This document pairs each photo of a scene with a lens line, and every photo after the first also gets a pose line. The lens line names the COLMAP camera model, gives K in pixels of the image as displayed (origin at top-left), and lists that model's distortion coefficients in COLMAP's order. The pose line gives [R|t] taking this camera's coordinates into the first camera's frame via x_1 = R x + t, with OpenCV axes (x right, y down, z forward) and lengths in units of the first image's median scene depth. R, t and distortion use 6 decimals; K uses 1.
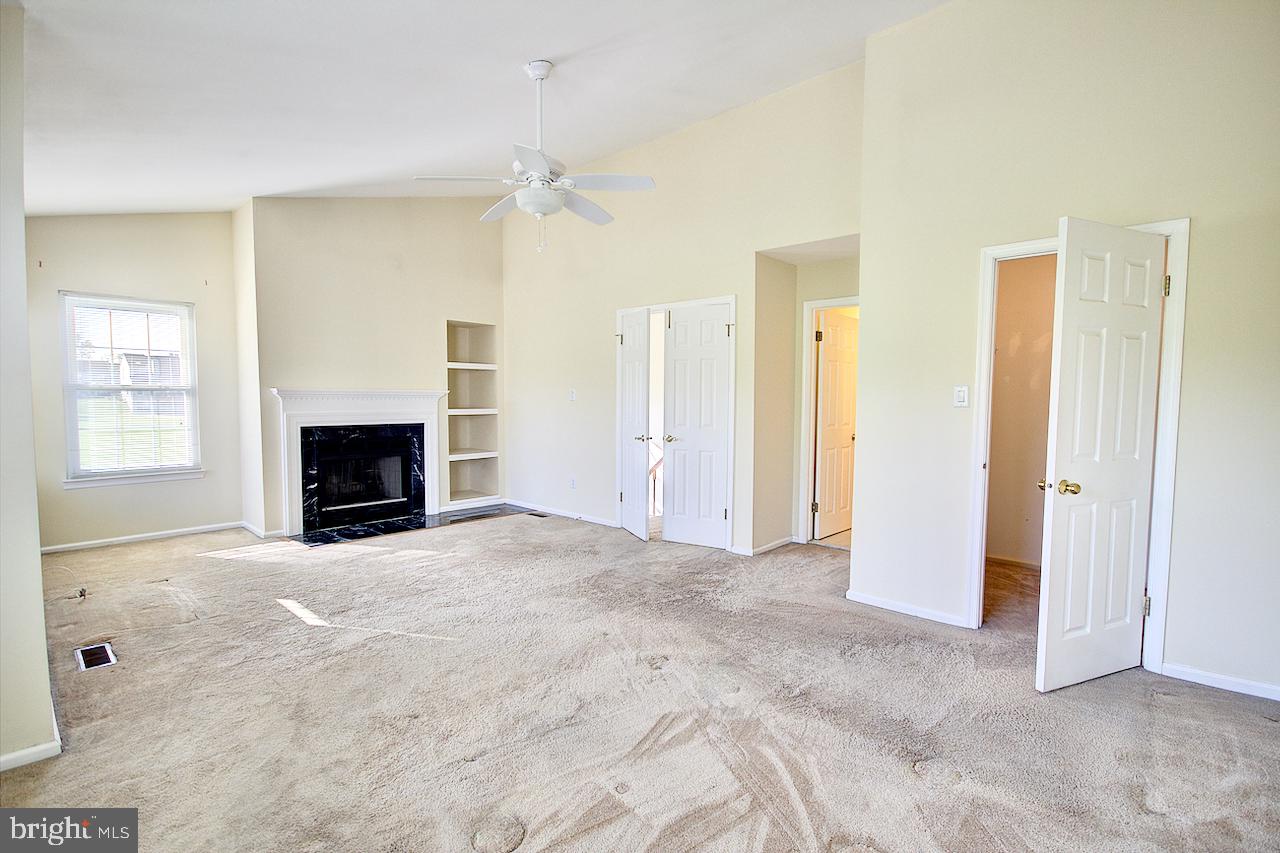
lens RADIAL K [[590.7, 0, 649.1], [0, 590.7, 432.0], [0, 0, 1]] dist [-0.000257, 0.000023]
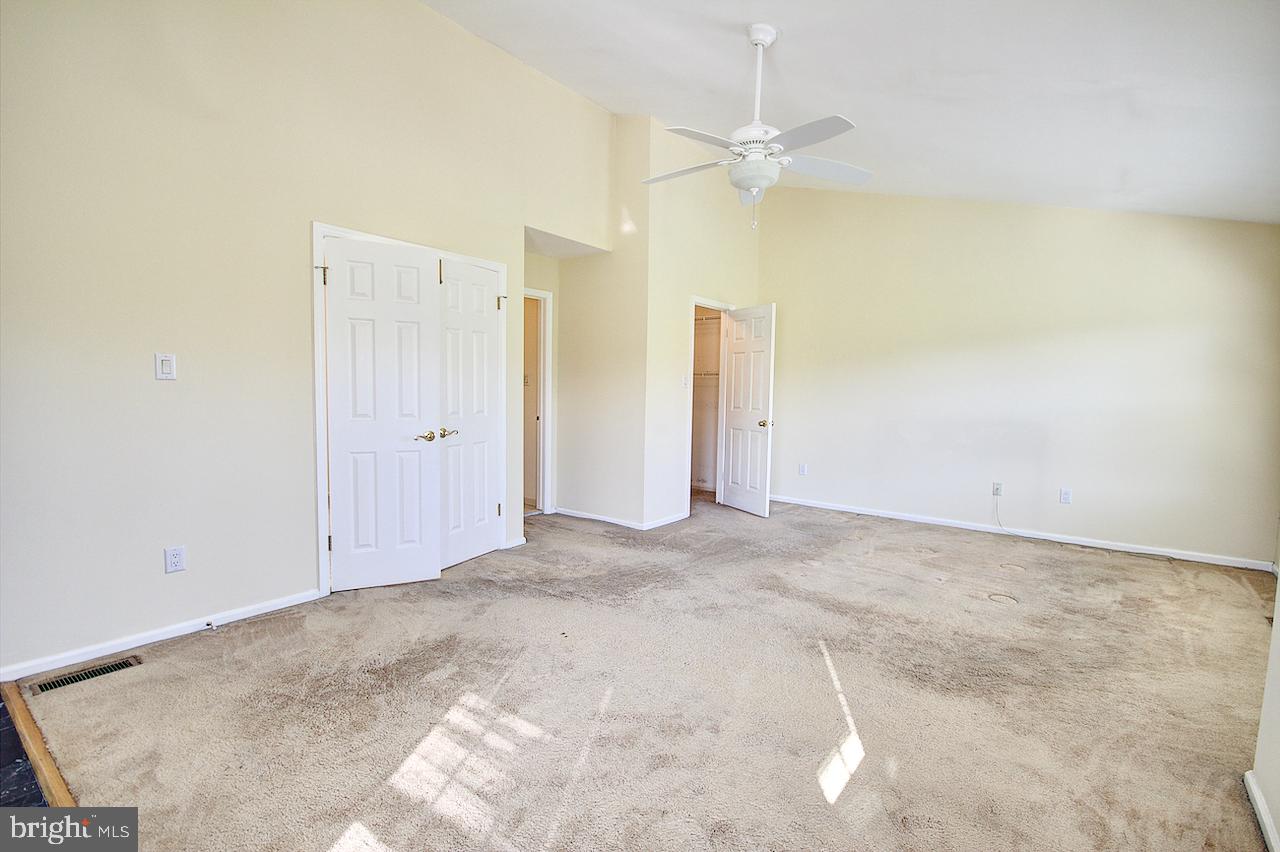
lens RADIAL K [[590.7, 0, 649.1], [0, 590.7, 431.5], [0, 0, 1]] dist [-0.000257, 0.000023]
pose [[-0.098593, -0.092401, 0.990829, -0.763545], [0.033449, 0.994809, 0.096101, -0.056234], [-0.994566, 0.042617, -0.094990, 0.846352]]
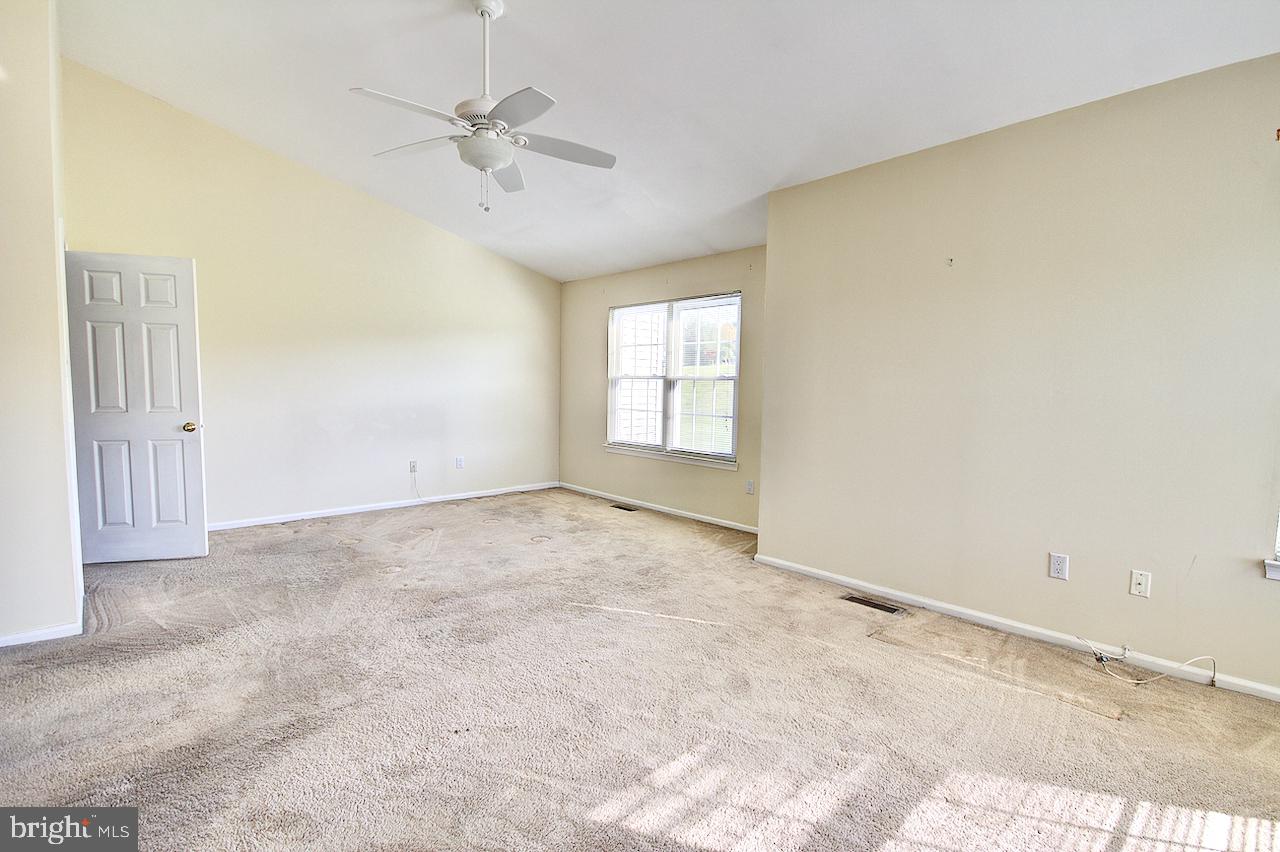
lens RADIAL K [[590.7, 0, 649.1], [0, 590.7, 431.5], [0, 0, 1]] dist [-0.000257, 0.000023]
pose [[-0.996545, -0.034565, 0.075514, -0.313150], [-0.024263, 0.990777, 0.133311, -0.072665], [-0.079425, 0.131018, -0.988193, 1.296450]]
